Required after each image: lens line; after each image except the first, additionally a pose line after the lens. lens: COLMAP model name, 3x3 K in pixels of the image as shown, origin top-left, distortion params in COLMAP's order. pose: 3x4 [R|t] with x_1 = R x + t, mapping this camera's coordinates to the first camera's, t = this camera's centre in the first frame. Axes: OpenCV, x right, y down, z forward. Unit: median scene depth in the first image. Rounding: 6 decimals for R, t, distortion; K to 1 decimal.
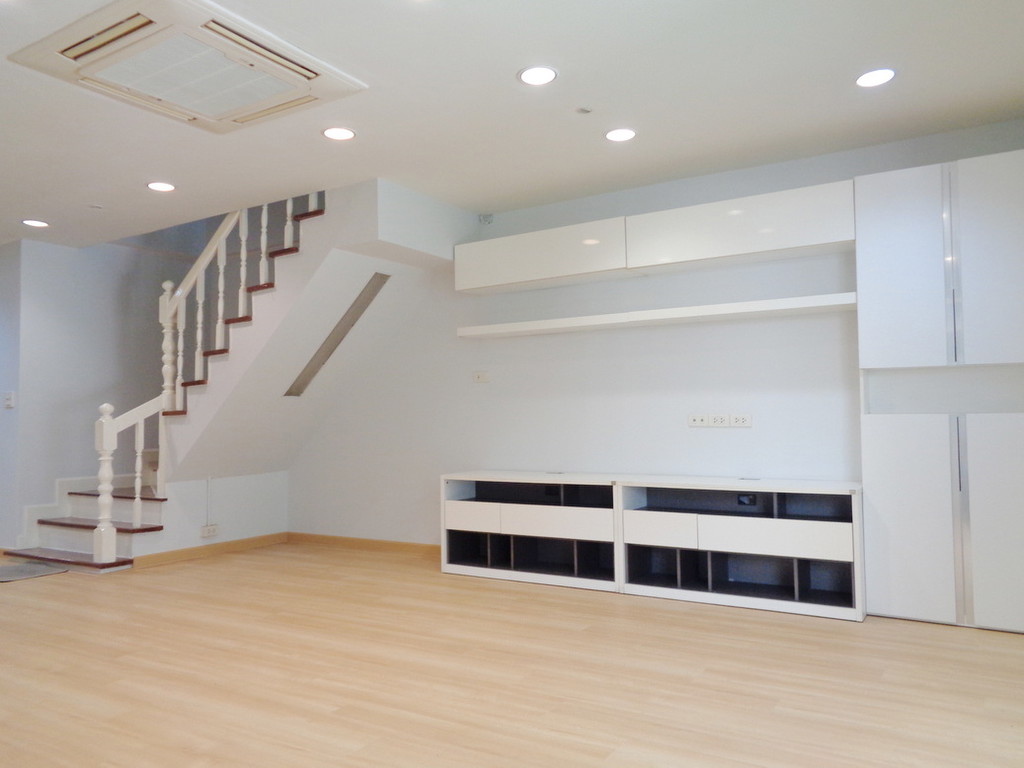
lens RADIAL K [[779.9, 0, 517.3], [0, 779.9, 384.5], [0, 0, 1]] dist [0.016339, 0.004687]
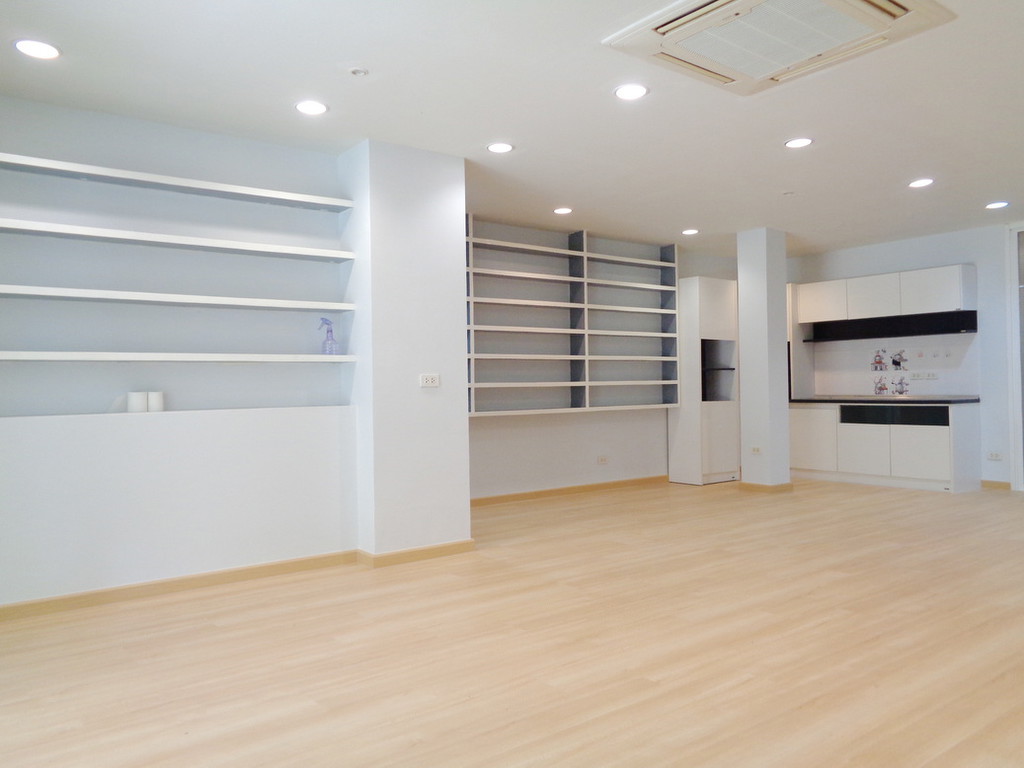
lens RADIAL K [[779.9, 0, 513.0], [0, 779.9, 379.7], [0, 0, 1]] dist [0.016339, 0.004687]
pose [[-0.345062, 0.019202, -0.938383, 0.381056], [0.062011, 0.998073, -0.002379, 0.012568], [0.936529, -0.059011, -0.345588, 0.605210]]
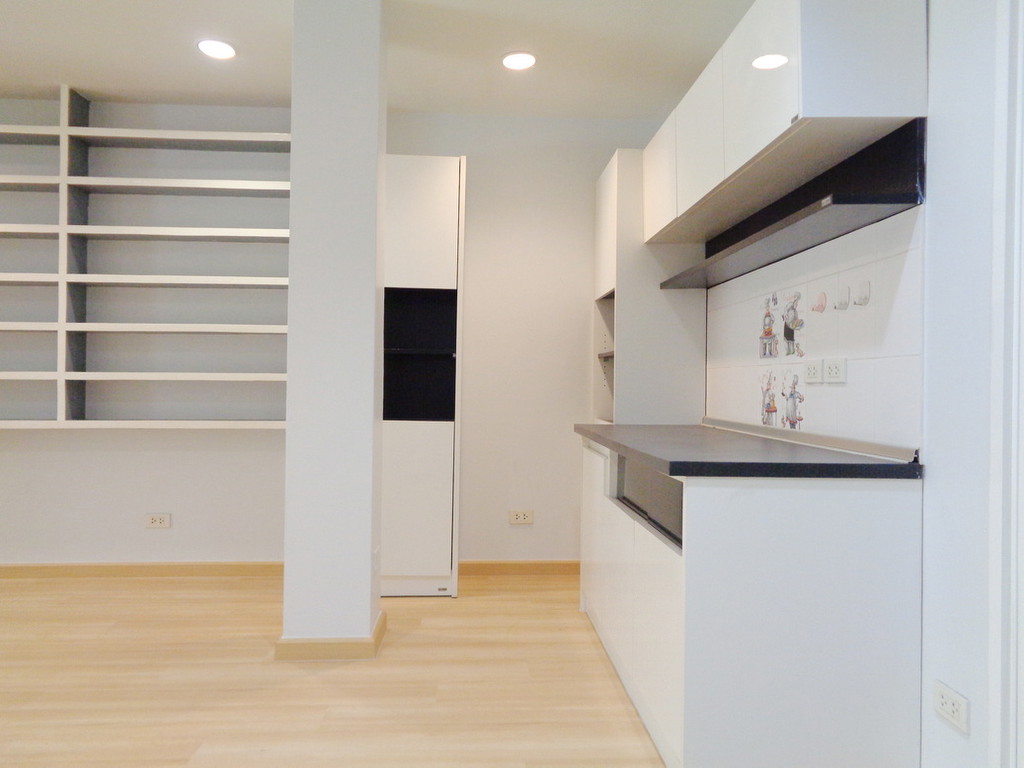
lens RADIAL K [[779.9, 0, 511.1], [0, 779.9, 378.0], [0, 0, 1]] dist [0.016339, 0.004687]
pose [[-0.807258, 0.005161, -0.590176, -0.809261], [0.029358, 0.999075, -0.031420, 0.059752], [0.589468, -0.042691, -0.806663, 1.058303]]
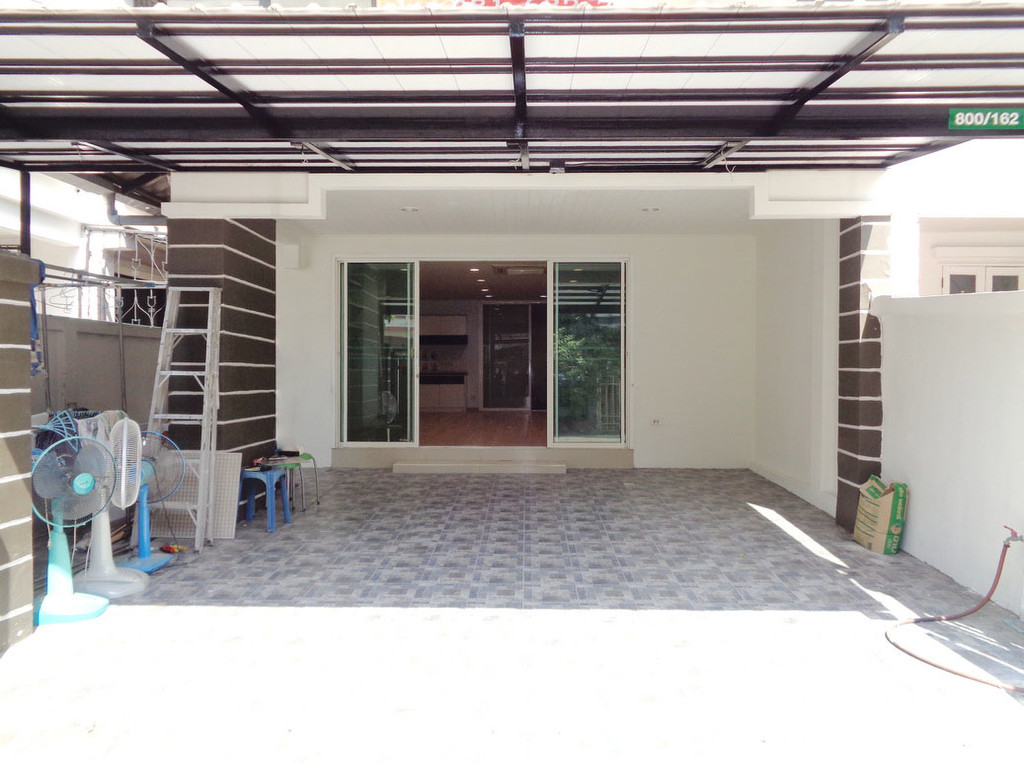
lens RADIAL K [[779.9, 0, 512.4], [0, 779.9, 382.4], [0, 0, 1]] dist [0.016339, 0.004687]
pose [[0.515427, 0.054040, -0.855228, 1.631110], [0.024908, 0.996643, 0.077988, -0.110883], [0.856571, -0.061499, 0.512351, -0.574471]]
